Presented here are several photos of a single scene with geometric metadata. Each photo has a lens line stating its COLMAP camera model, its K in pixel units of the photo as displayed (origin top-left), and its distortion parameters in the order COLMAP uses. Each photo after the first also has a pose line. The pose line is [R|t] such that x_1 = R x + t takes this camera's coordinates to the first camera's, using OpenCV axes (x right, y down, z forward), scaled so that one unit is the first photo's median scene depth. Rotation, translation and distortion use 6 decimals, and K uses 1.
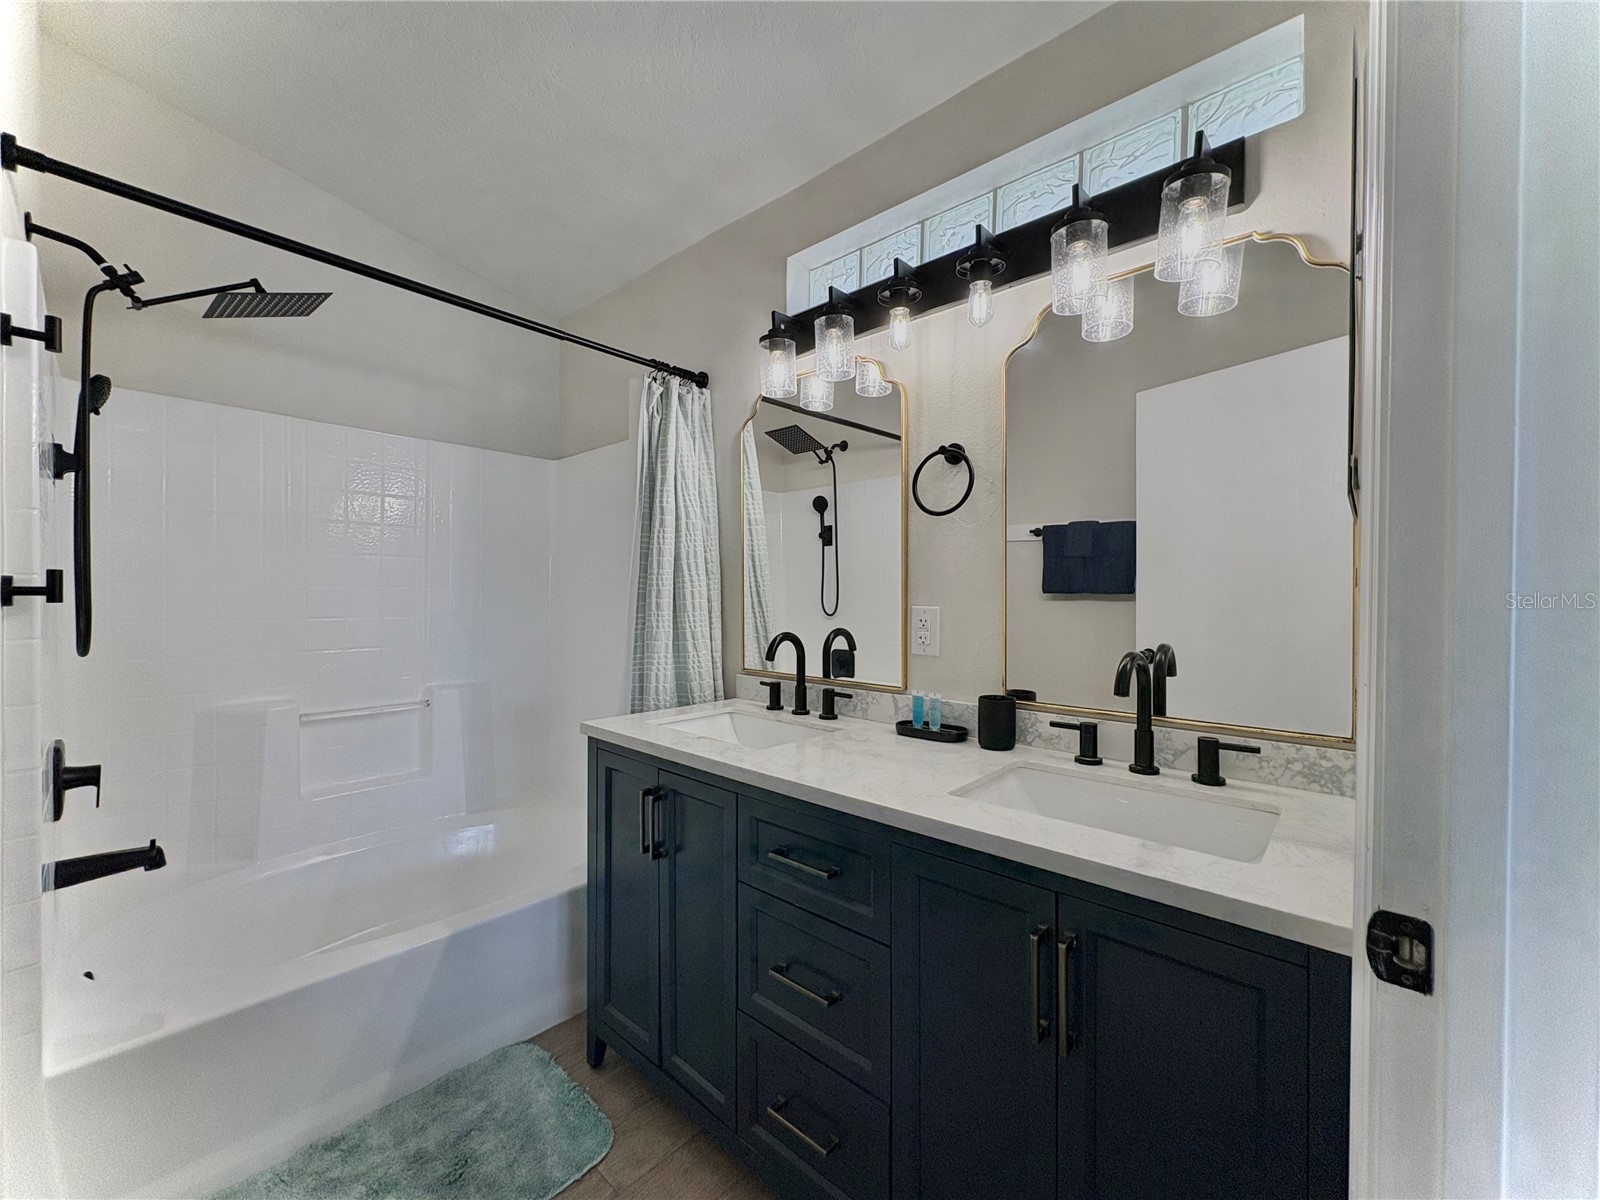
lens RADIAL K [[635.9, 0, 797.4], [0, 635.9, 600.2], [0, 0, 1]] dist [-0.002312, 0.000610]
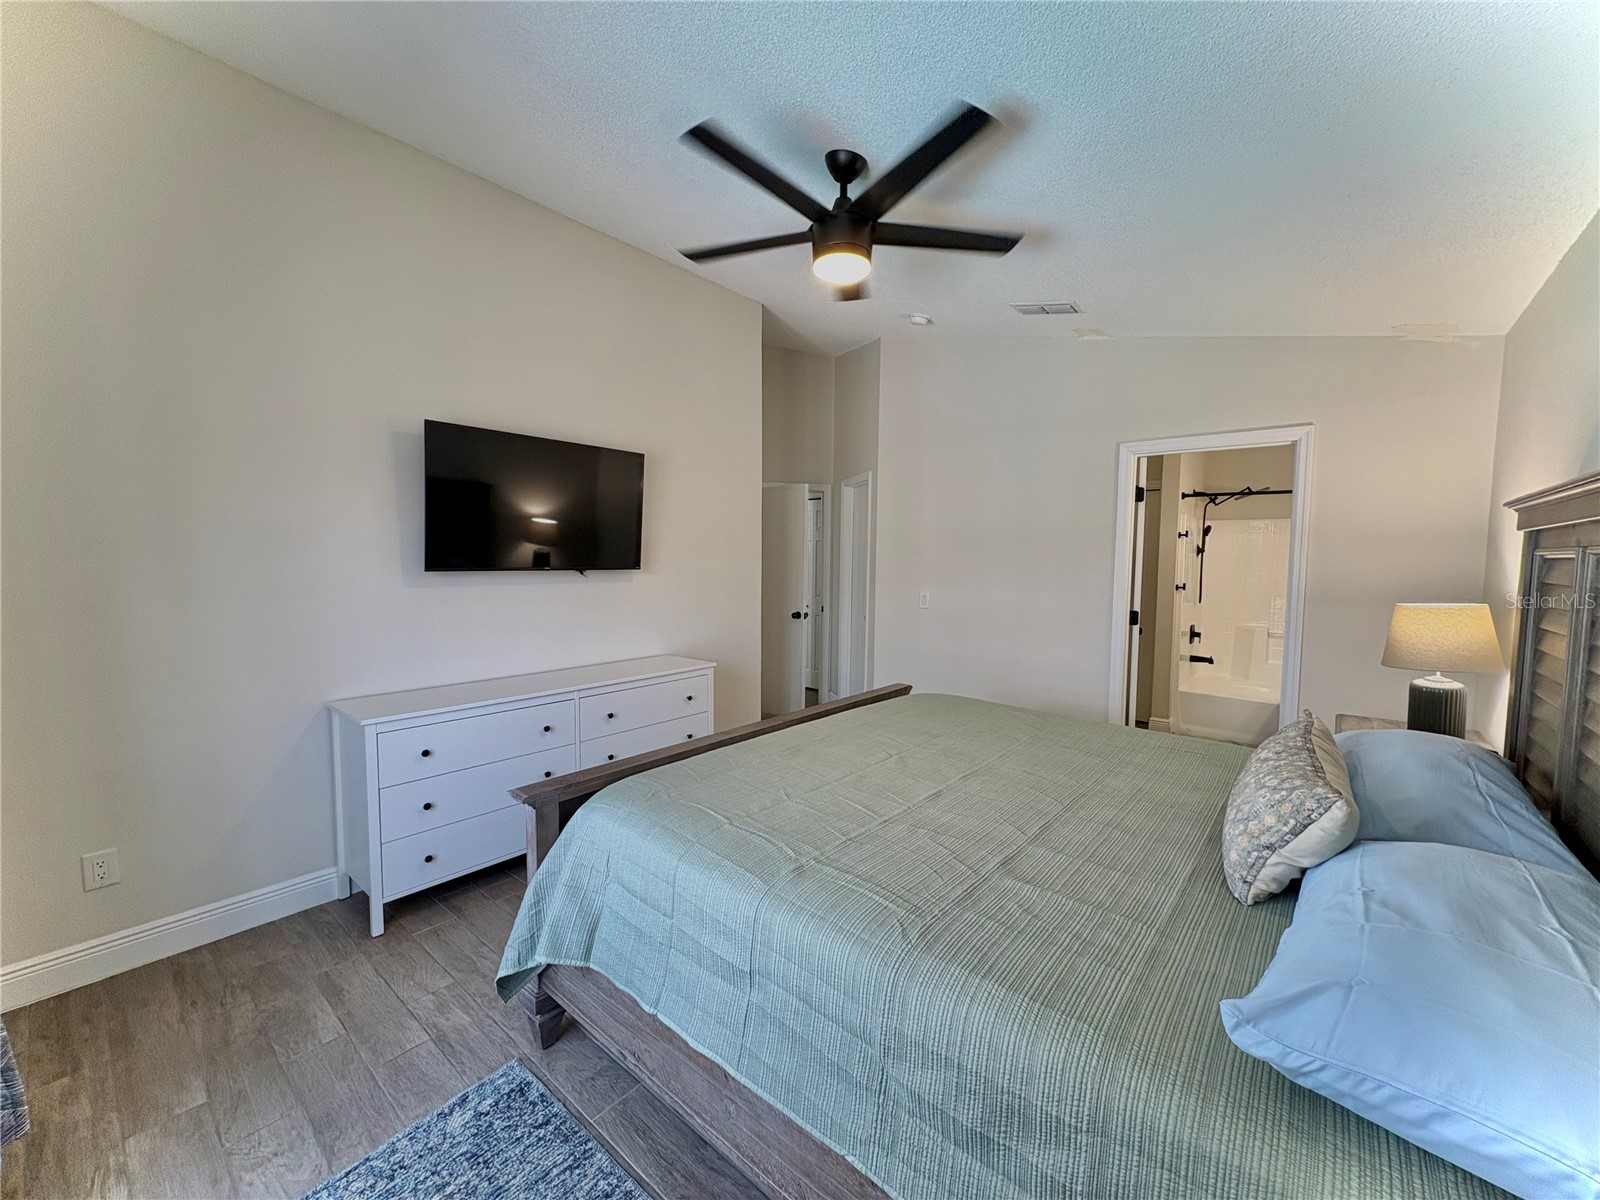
lens RADIAL K [[635.9, 0, 797.6], [0, 635.9, 599.4], [0, 0, 1]] dist [-0.002312, 0.000610]
pose [[0.017556, 0.063070, -0.997855, 0.433360], [-0.014822, 0.997915, 0.062813, -0.022594], [0.999736, 0.013688, 0.018455, -0.242345]]
